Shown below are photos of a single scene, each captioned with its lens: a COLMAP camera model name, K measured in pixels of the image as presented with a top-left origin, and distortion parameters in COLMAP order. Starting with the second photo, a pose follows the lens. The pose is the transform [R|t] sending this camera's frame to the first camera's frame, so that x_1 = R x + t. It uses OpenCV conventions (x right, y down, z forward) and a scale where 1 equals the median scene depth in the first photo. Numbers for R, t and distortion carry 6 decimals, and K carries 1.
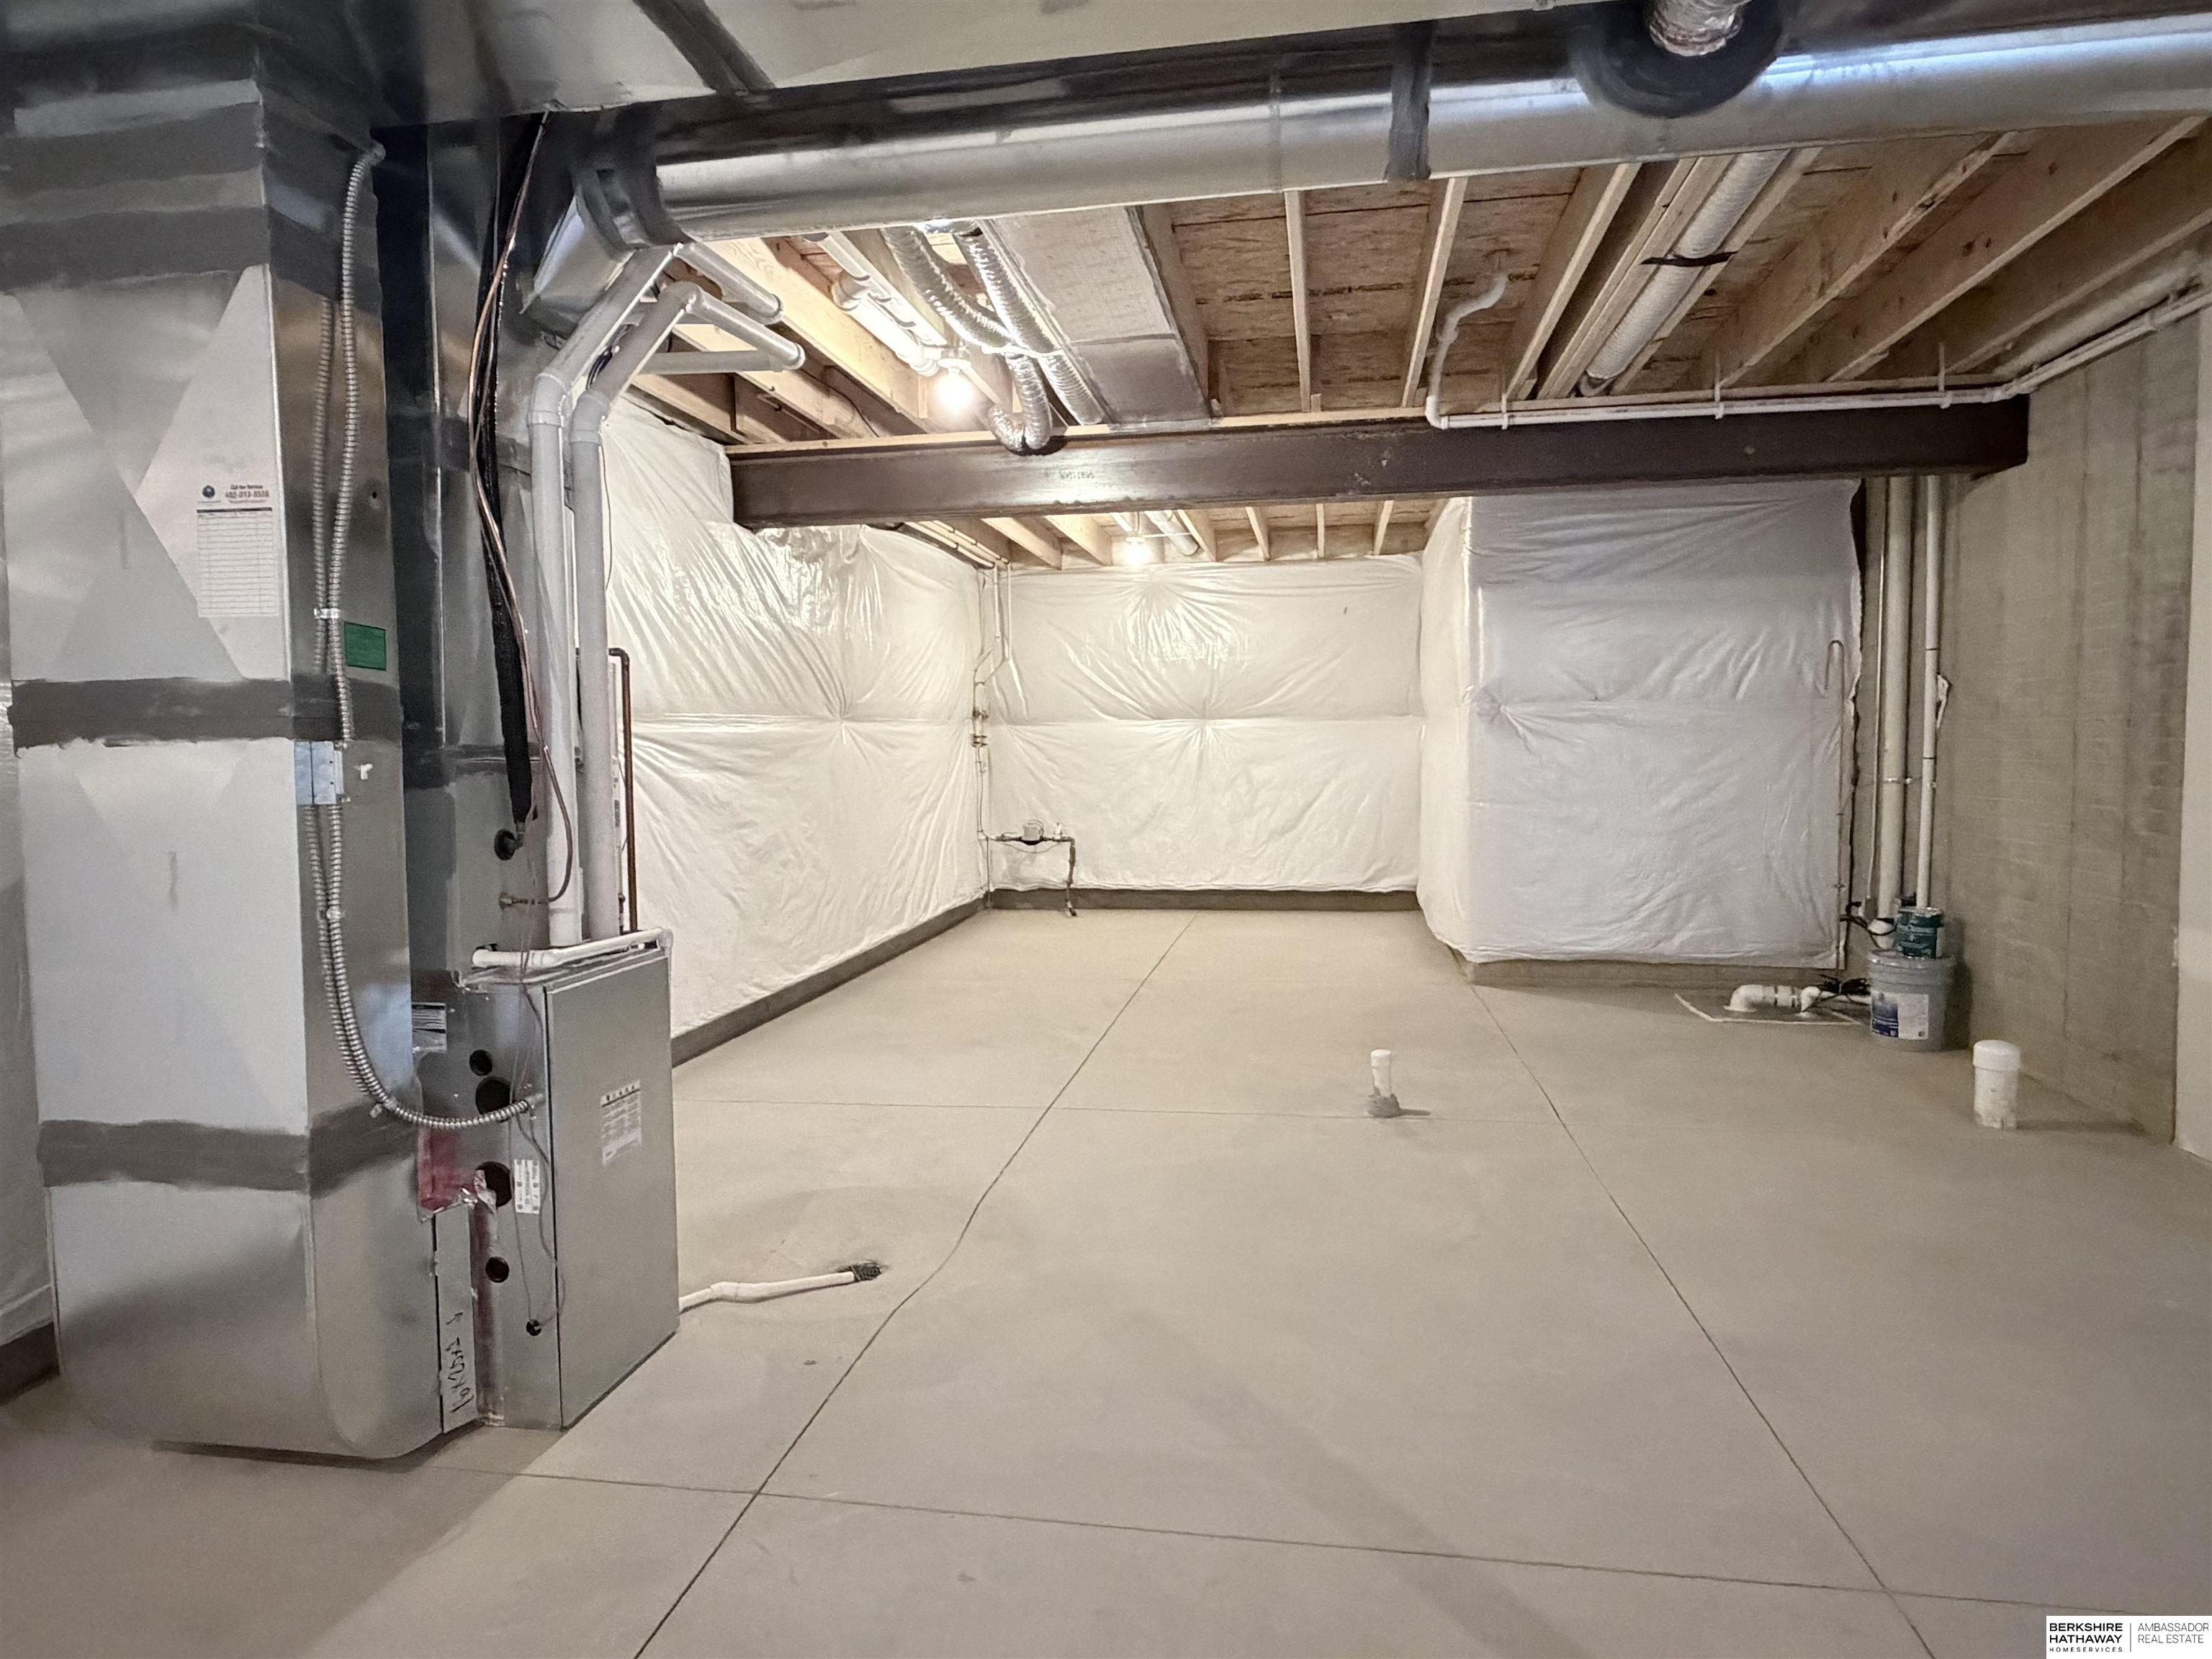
lens RADIAL K [[1319.6, 0, 1106.2], [0, 1319.6, 830.5], [0, 0, 1]] dist [0.001748, 0.001073]
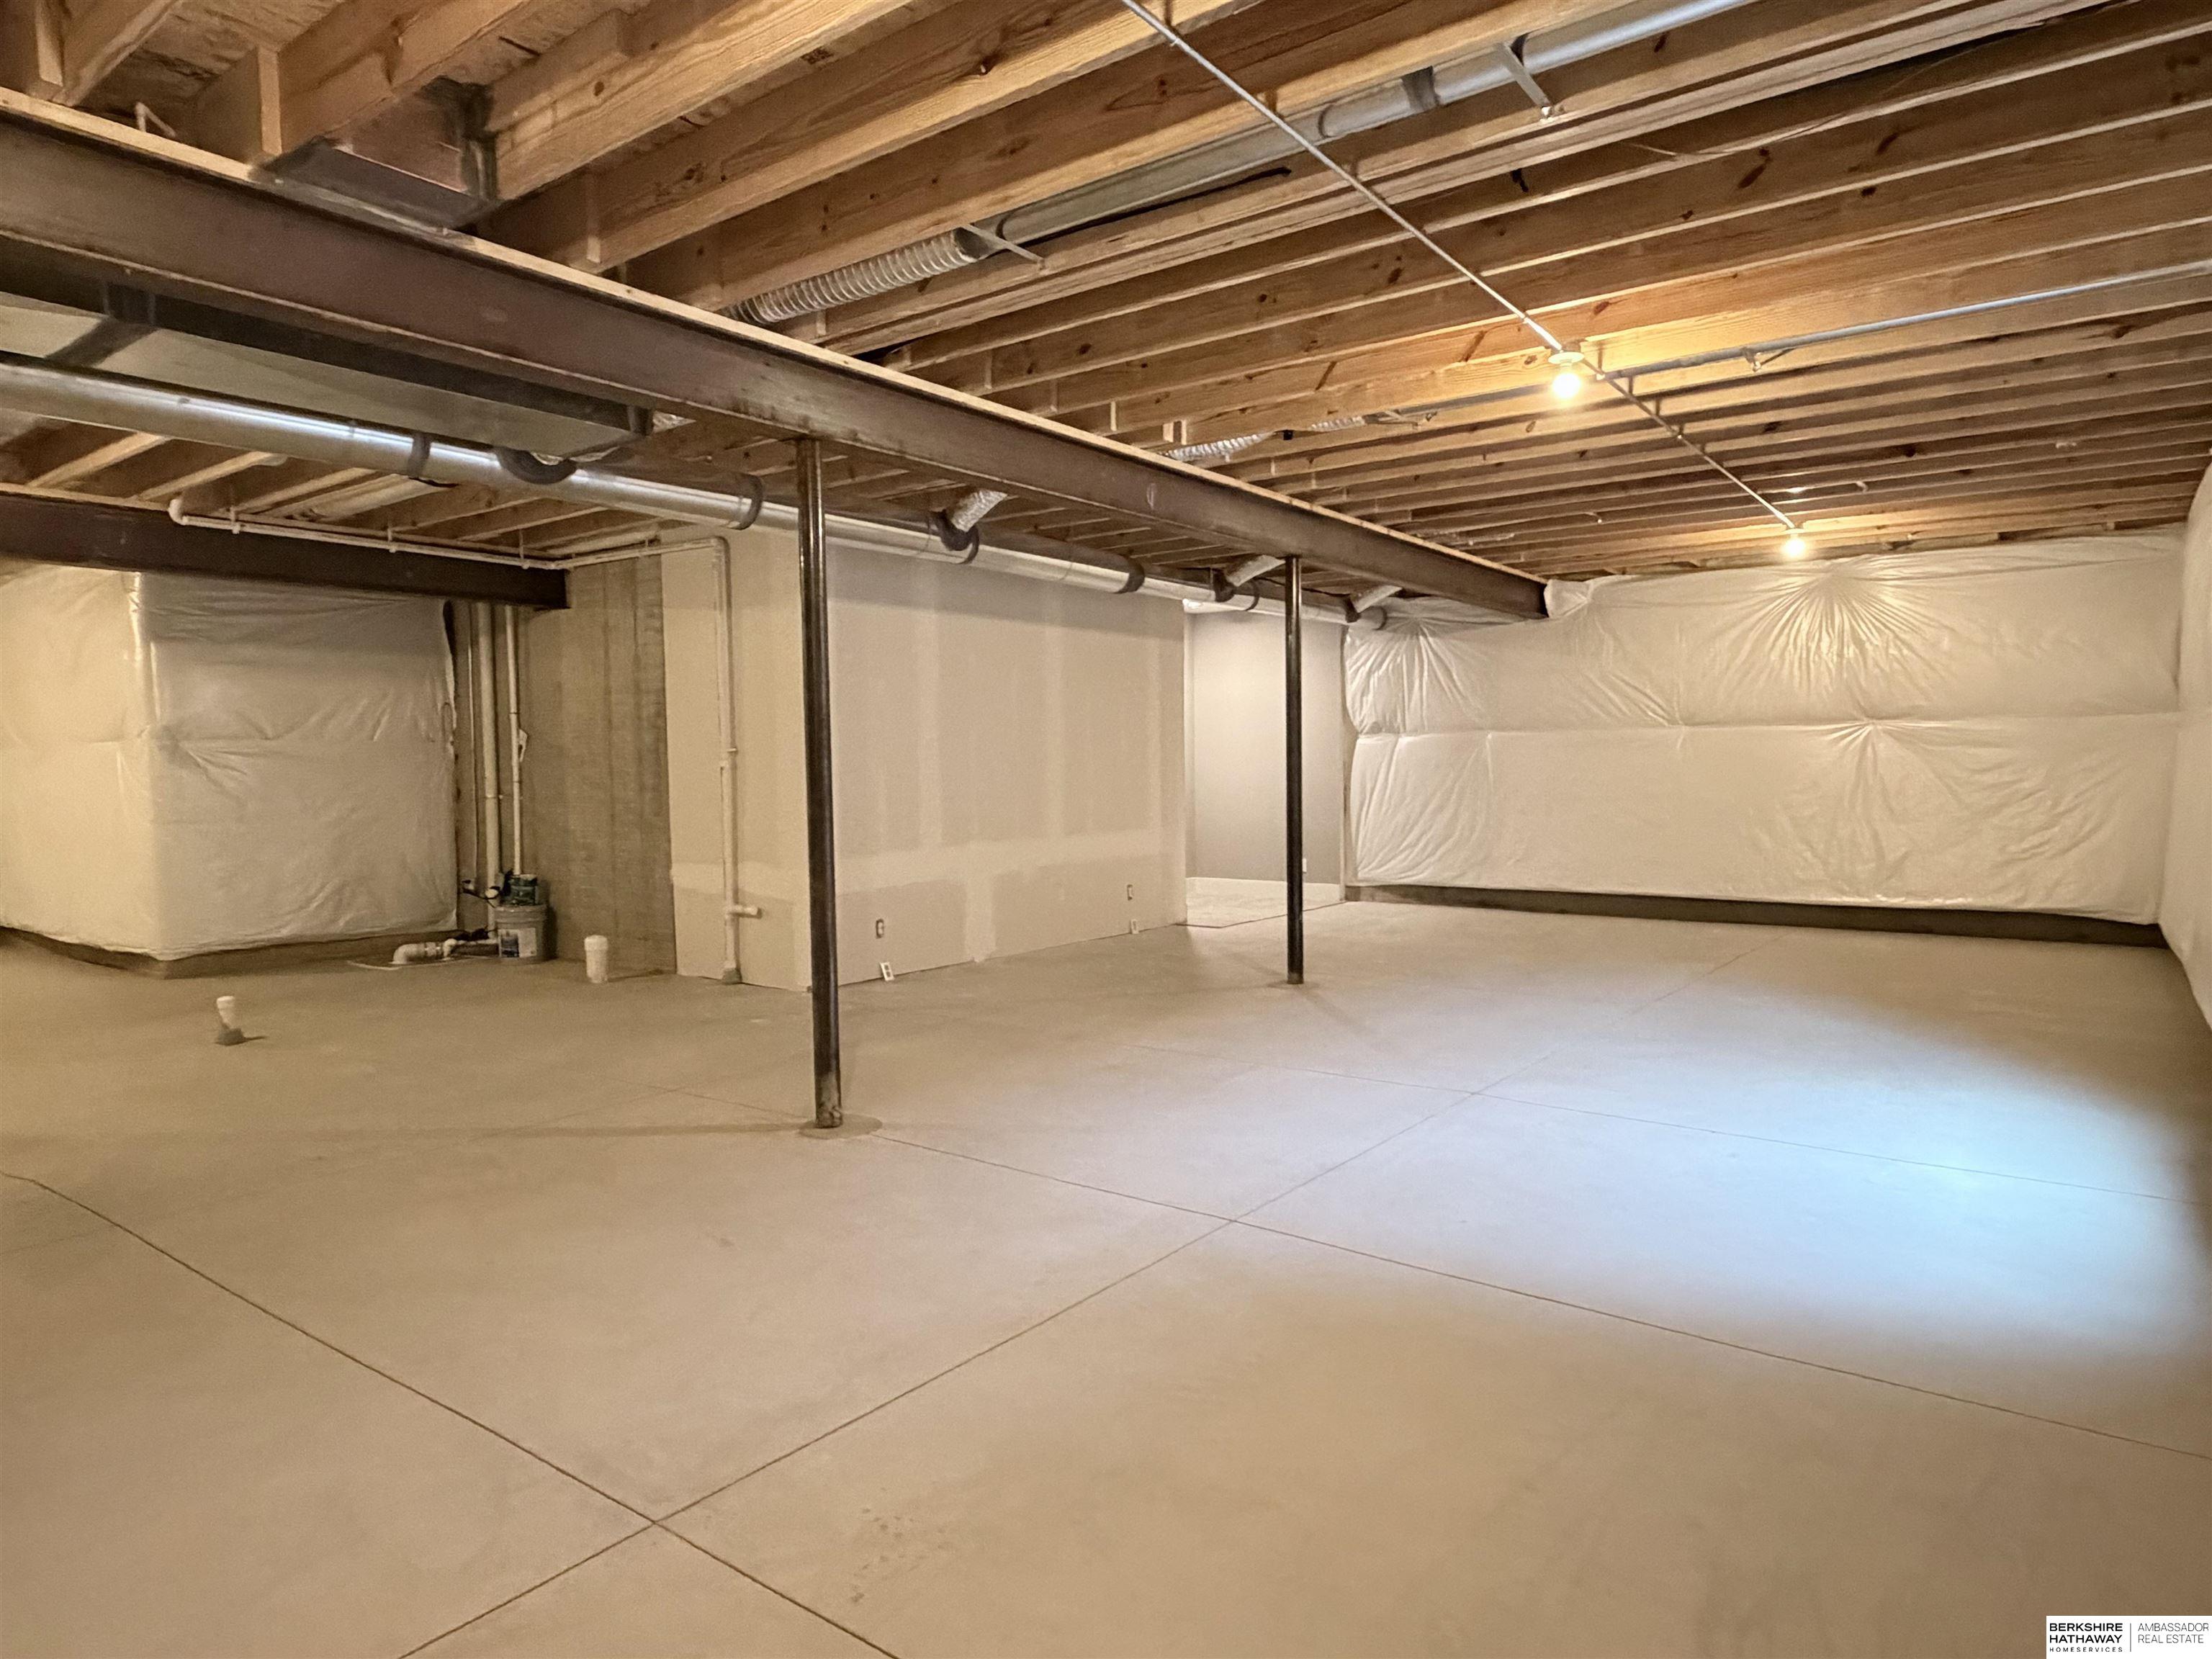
lens RADIAL K [[1319.6, 0, 1106.5], [0, 1319.6, 830.2], [0, 0, 1]] dist [0.001748, 0.001073]
pose [[0.454261, -0.036792, 0.890108, -0.482708], [0.065013, 0.997852, 0.008066, 0.037631], [-0.888493, 0.054205, 0.455677, -0.355603]]
